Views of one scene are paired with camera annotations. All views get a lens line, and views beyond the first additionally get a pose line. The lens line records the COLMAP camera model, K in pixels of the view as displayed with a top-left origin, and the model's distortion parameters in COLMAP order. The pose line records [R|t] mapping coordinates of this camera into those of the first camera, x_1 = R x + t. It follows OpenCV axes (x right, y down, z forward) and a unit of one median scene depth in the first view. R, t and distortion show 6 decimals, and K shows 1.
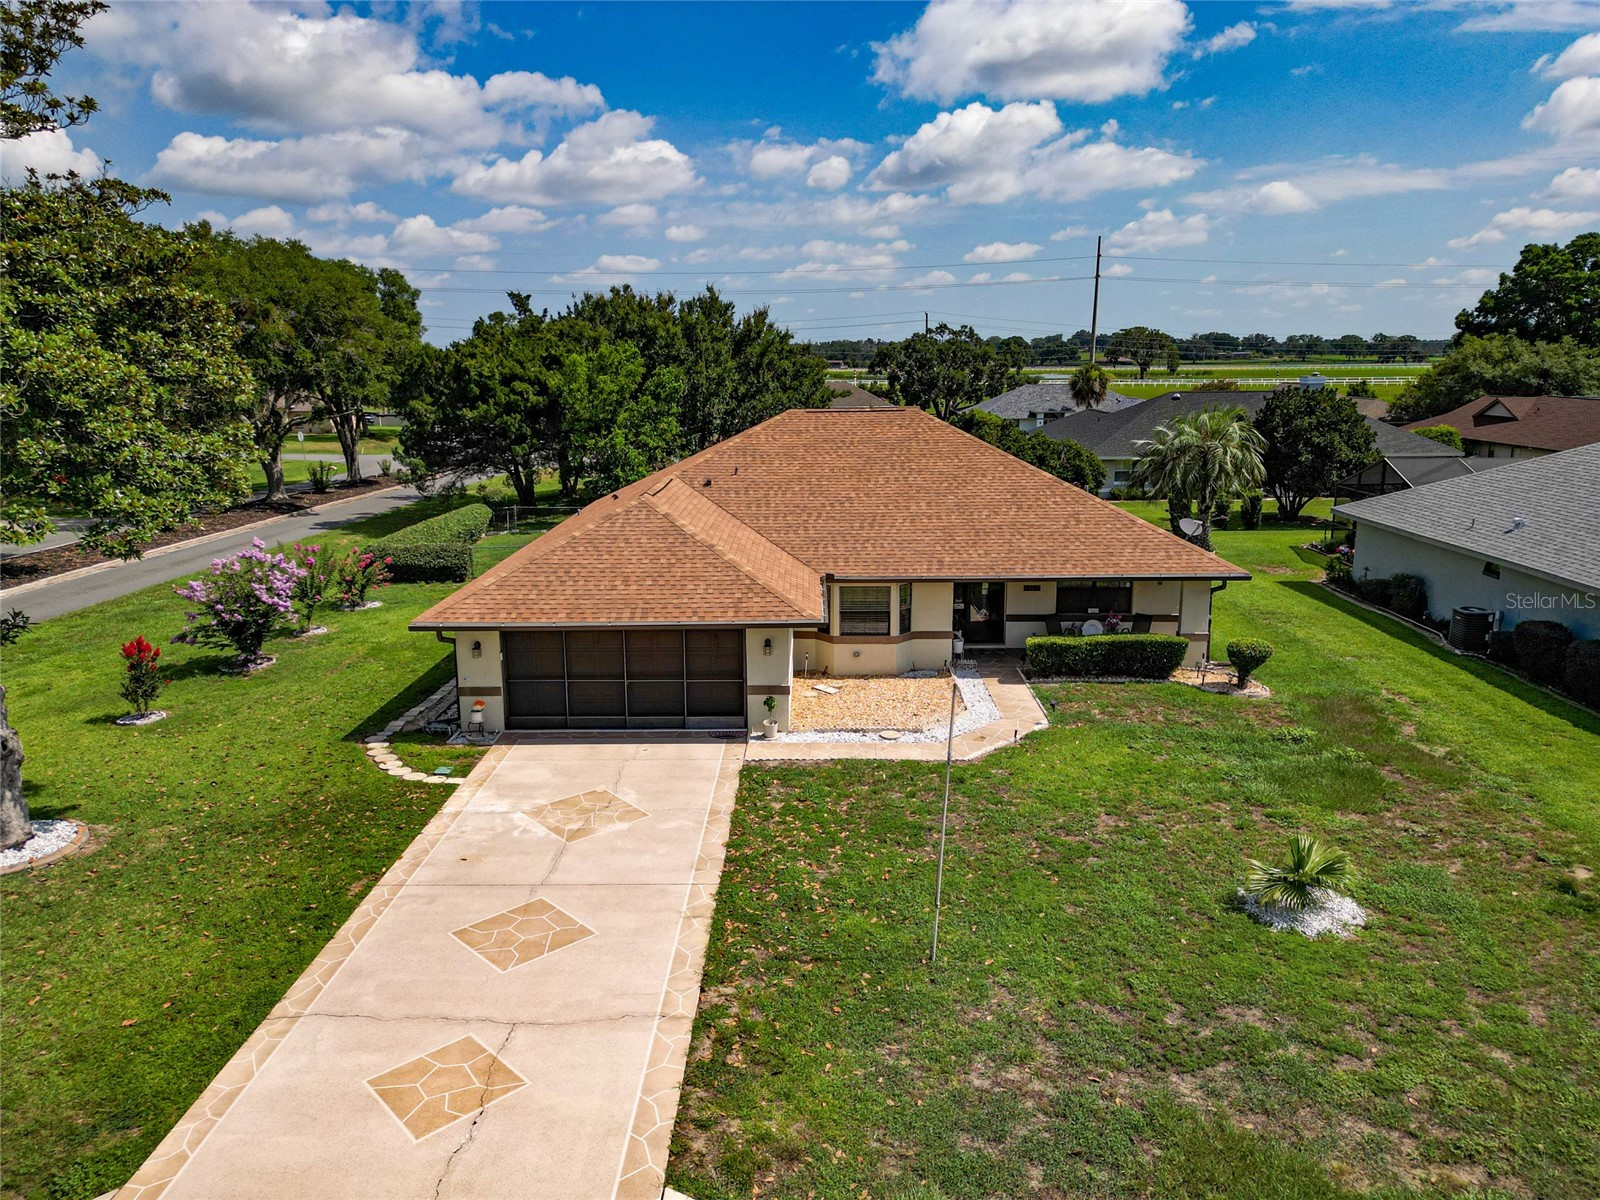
lens RADIAL K [[1117.6, 0, 800.0], [0, 1117.6, 600.0], [0, 0, 1]] dist [0.069342, -0.052897]
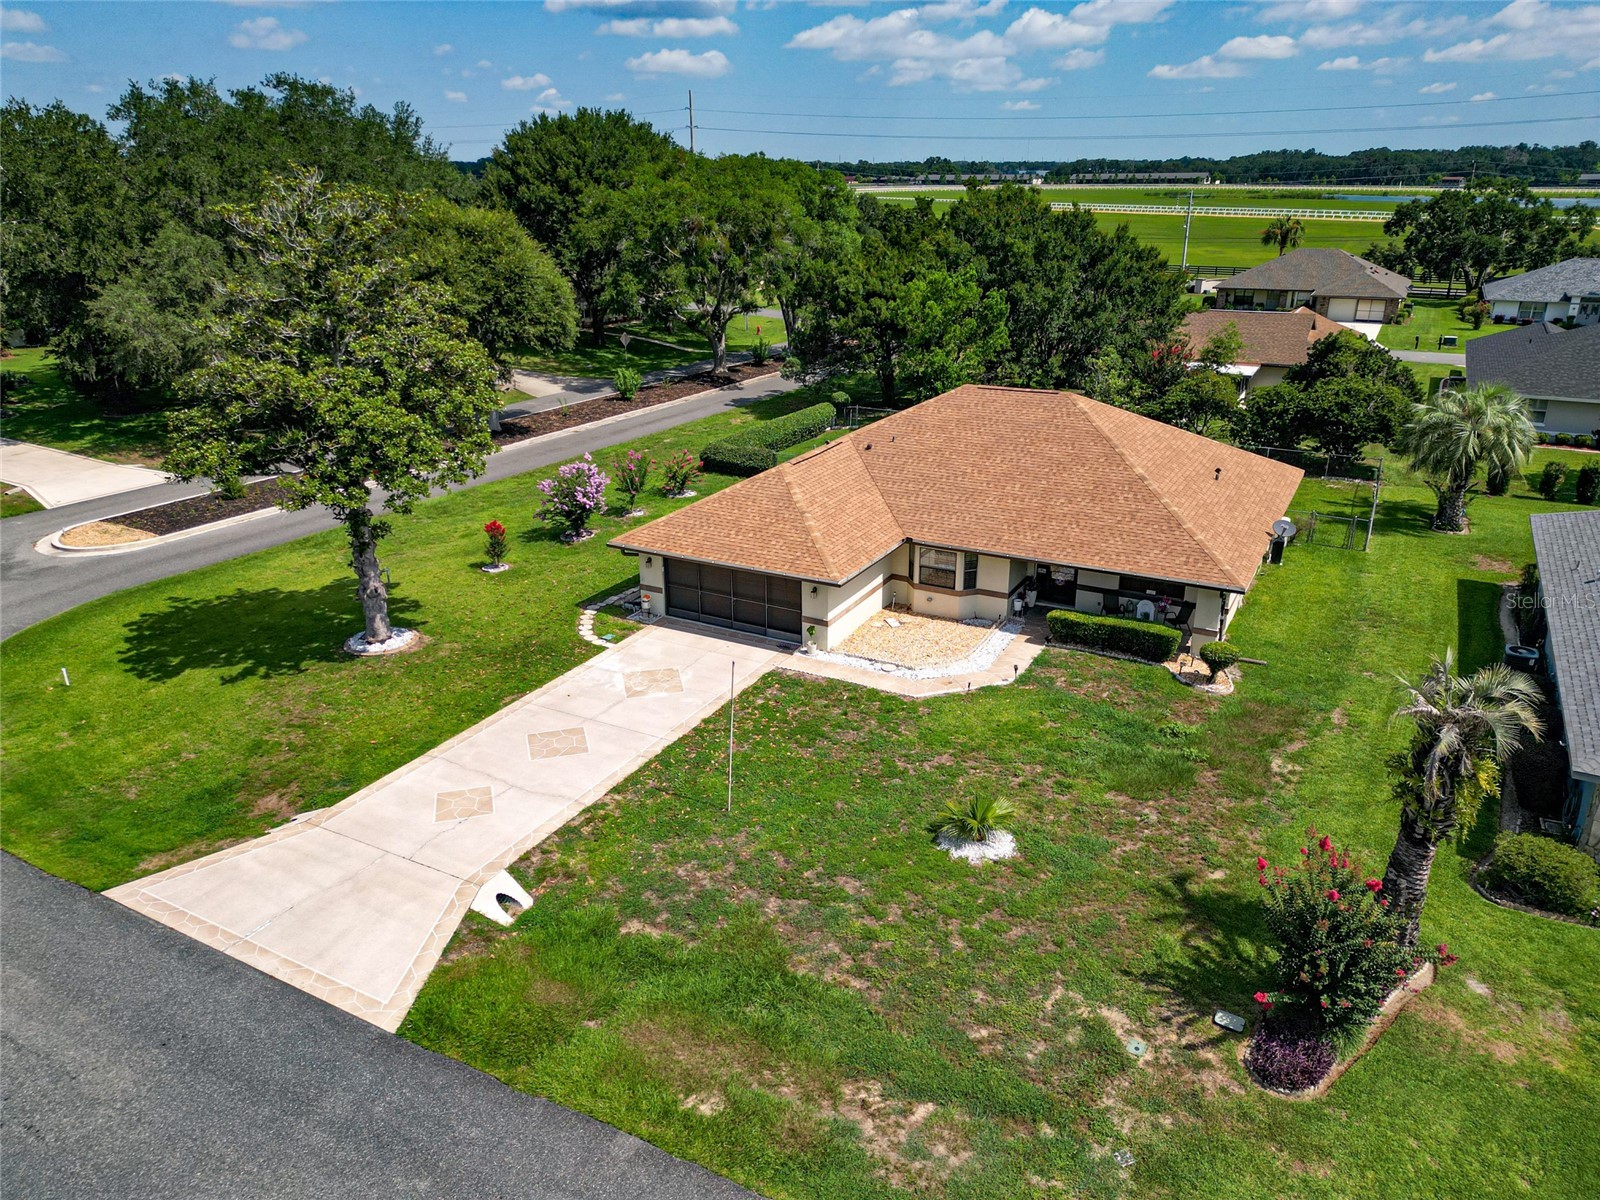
lens RADIAL K [[1117.6, 0, 800.0], [0, 1117.6, 600.0], [0, 0, 1]] dist [0.069342, -0.052897]
pose [[0.885947, 0.168714, -0.432011, 0.508014], [-0.099971, 0.979059, 0.177339, -0.176957], [0.452884, -0.113924, 0.884261, -0.246080]]
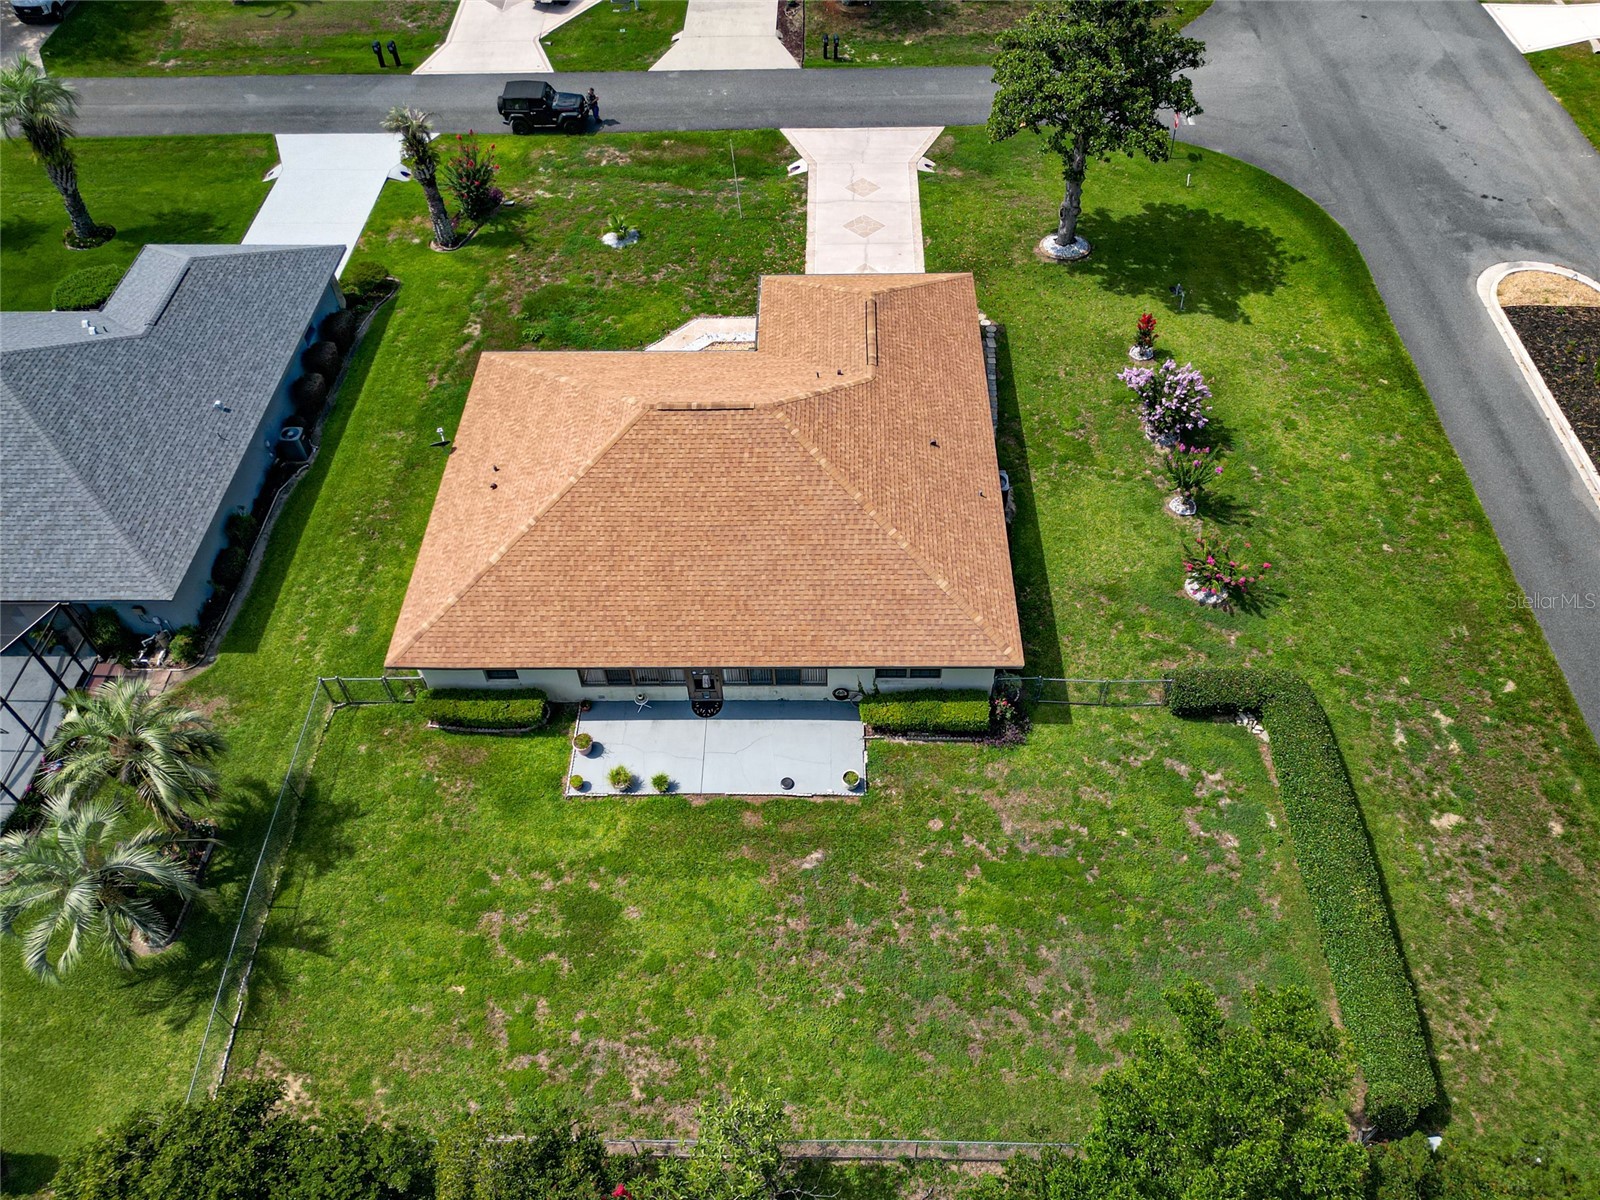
lens RADIAL K [[1181.3, 0, 800.0], [0, 1181.3, 600.0], [0, 0, 1]] dist [0.076927, -0.068534]
pose [[-0.999444, 0.018487, 0.027762, -0.080889], [0.033220, 0.477221, 0.878155, -1.318652], [0.002986, 0.878589, -0.477569, 2.134351]]
